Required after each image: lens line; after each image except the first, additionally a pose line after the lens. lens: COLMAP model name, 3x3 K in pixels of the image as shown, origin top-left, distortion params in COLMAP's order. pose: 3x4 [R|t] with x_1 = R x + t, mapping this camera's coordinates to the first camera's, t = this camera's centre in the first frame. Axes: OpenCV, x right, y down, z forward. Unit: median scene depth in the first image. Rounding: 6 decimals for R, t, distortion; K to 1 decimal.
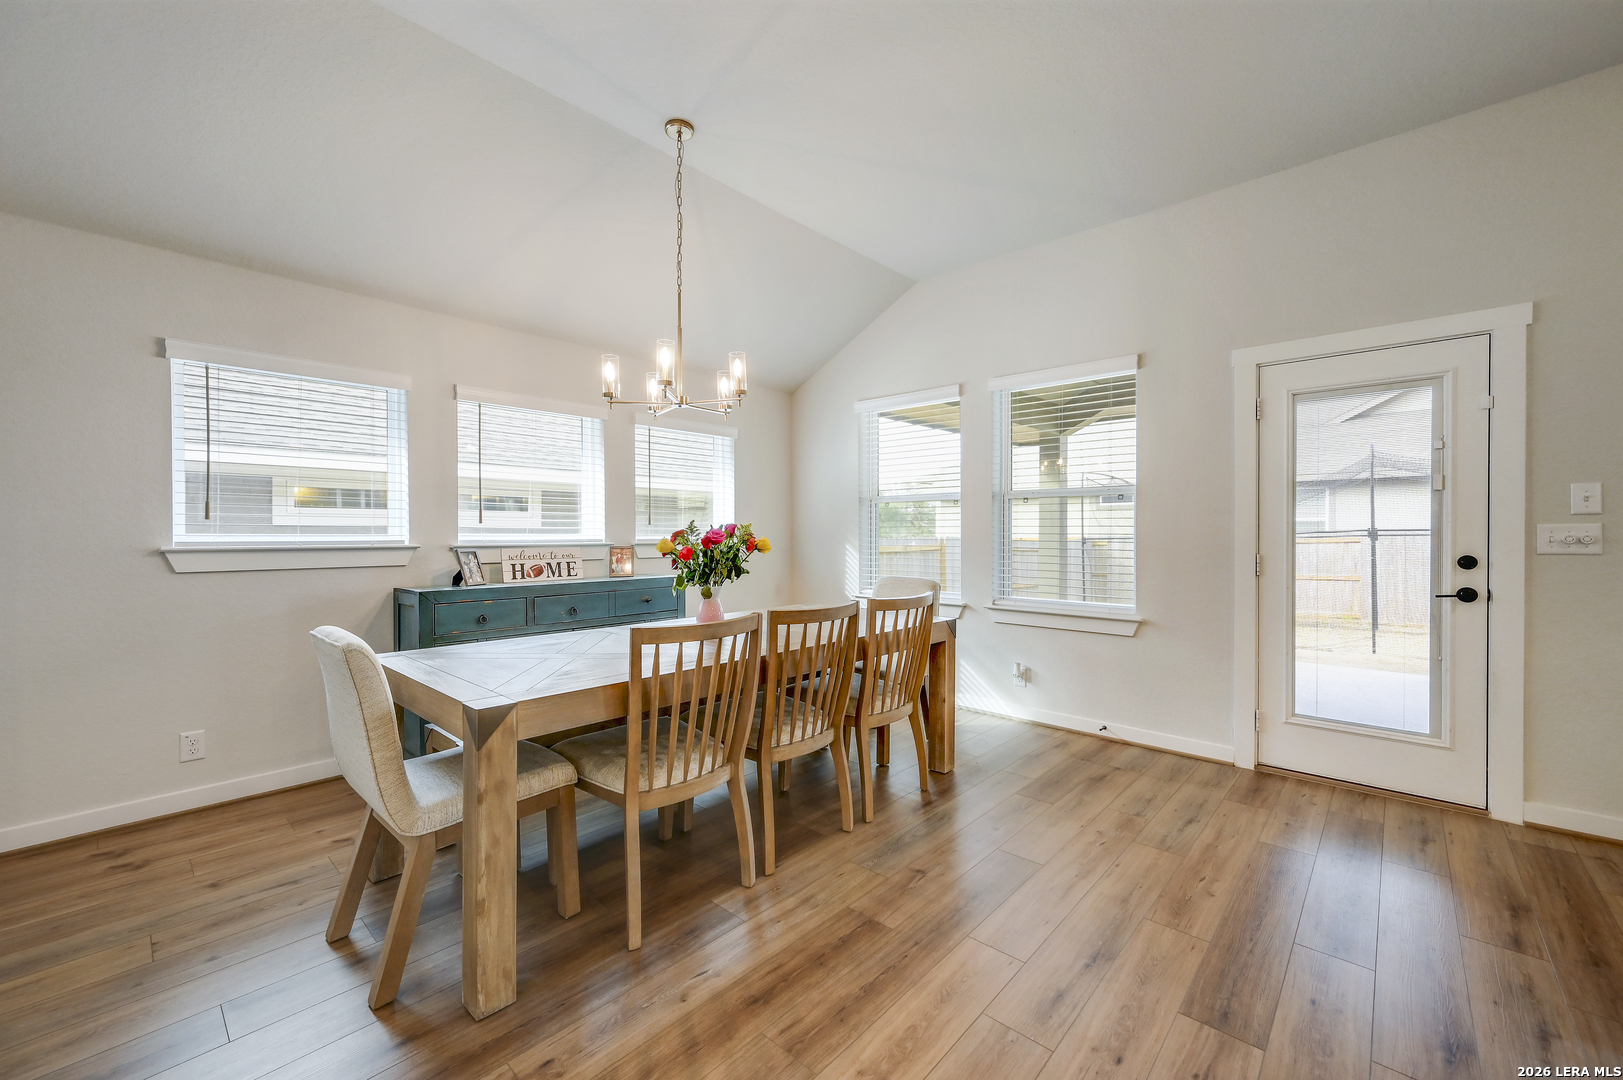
lens RADIAL K [[643.8, 0, 822.9], [0, 643.8, 536.0], [0, 0, 1]] dist [0.000366, 0.000321]
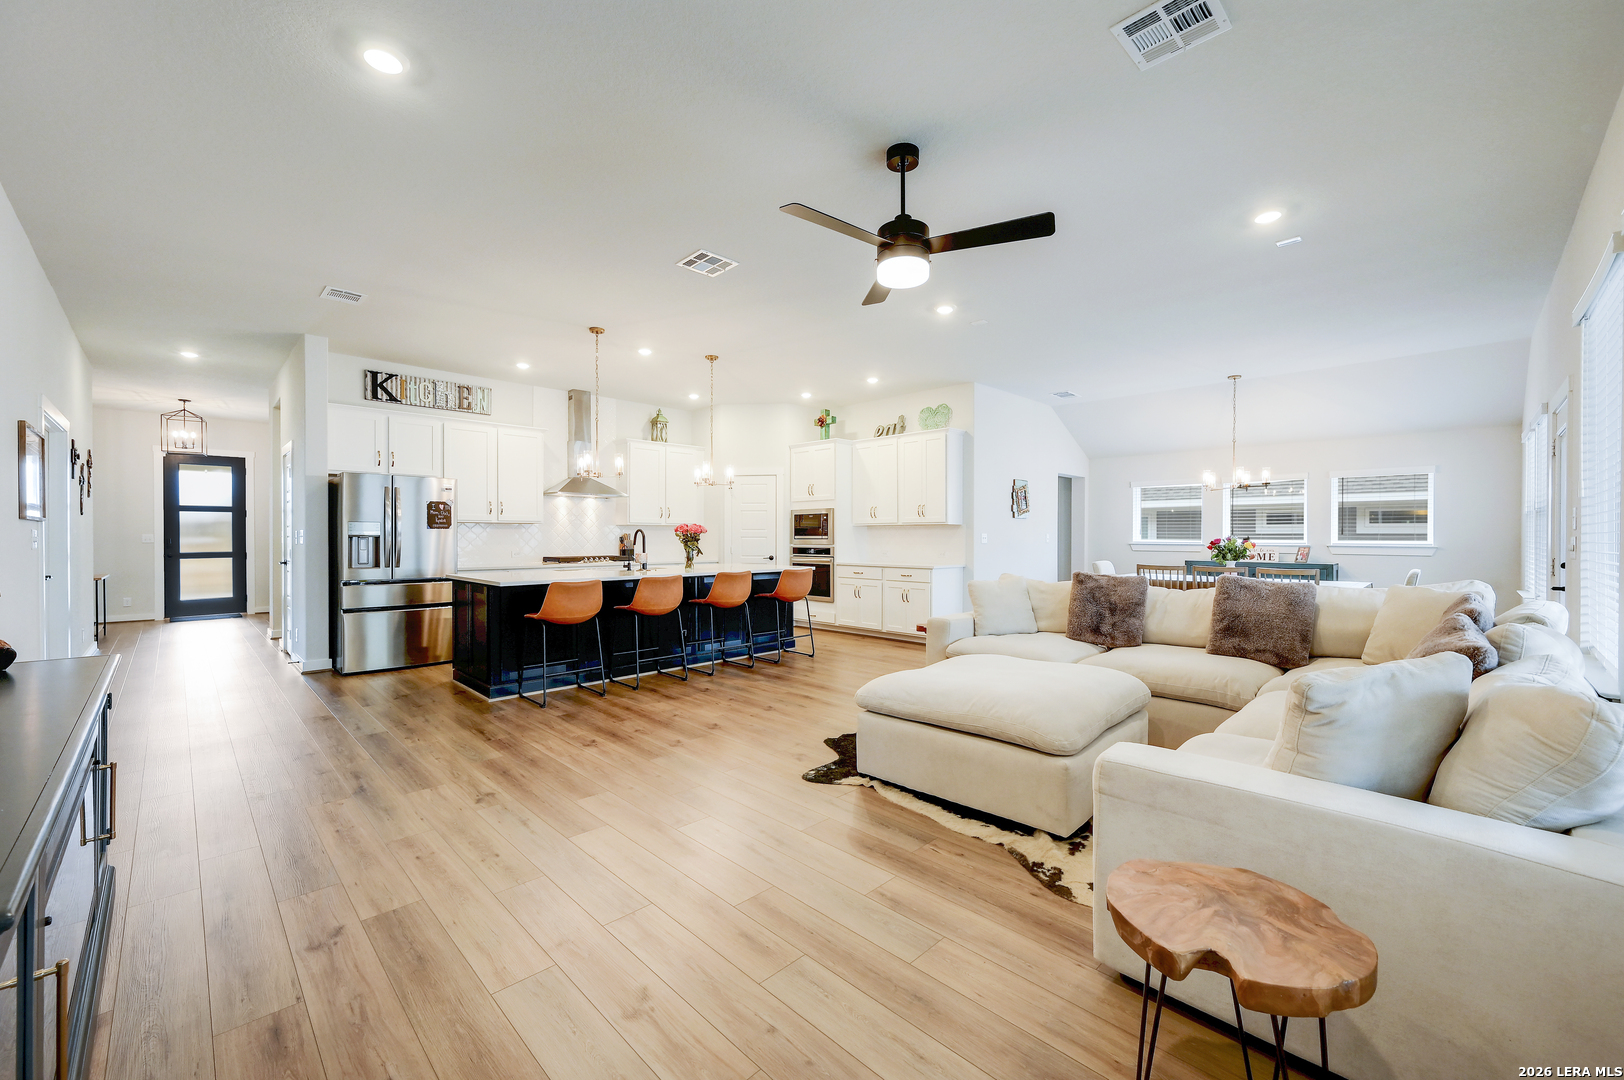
lens RADIAL K [[644.2, 0, 809.8], [0, 644.2, 538.6], [0, 0, 1]] dist [0.000366, 0.000321]
pose [[-0.058139, 0.004718, -0.998297, 1.884904], [-0.003814, 0.999980, 0.004948, -0.011833], [0.998301, 0.004095, -0.058119, -0.379533]]
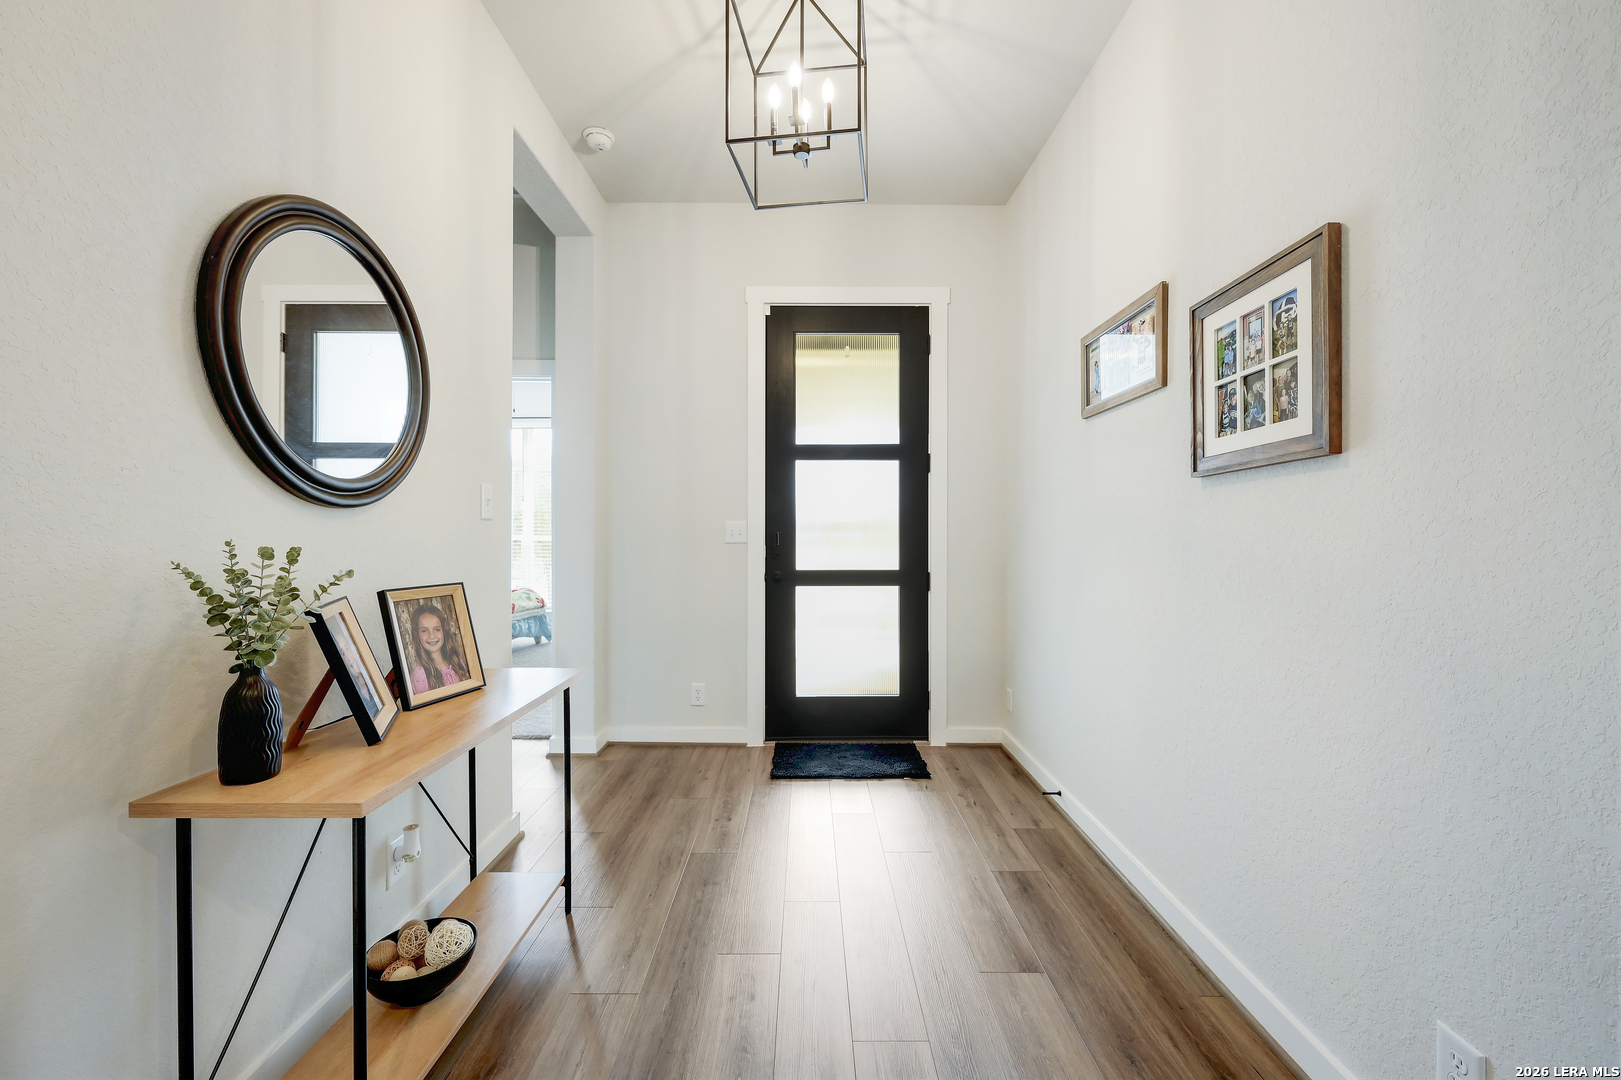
lens RADIAL K [[646.7, 0, 810.1], [0, 646.7, 538.1], [0, 0, 1]] dist [-0.000612, 0.000620]
pose [[-0.731204, -0.001212, -0.682158, 0.042160], [-0.005404, 0.999977, 0.004015, 0.015092], [0.682137, 0.006622, -0.731194, -2.387900]]
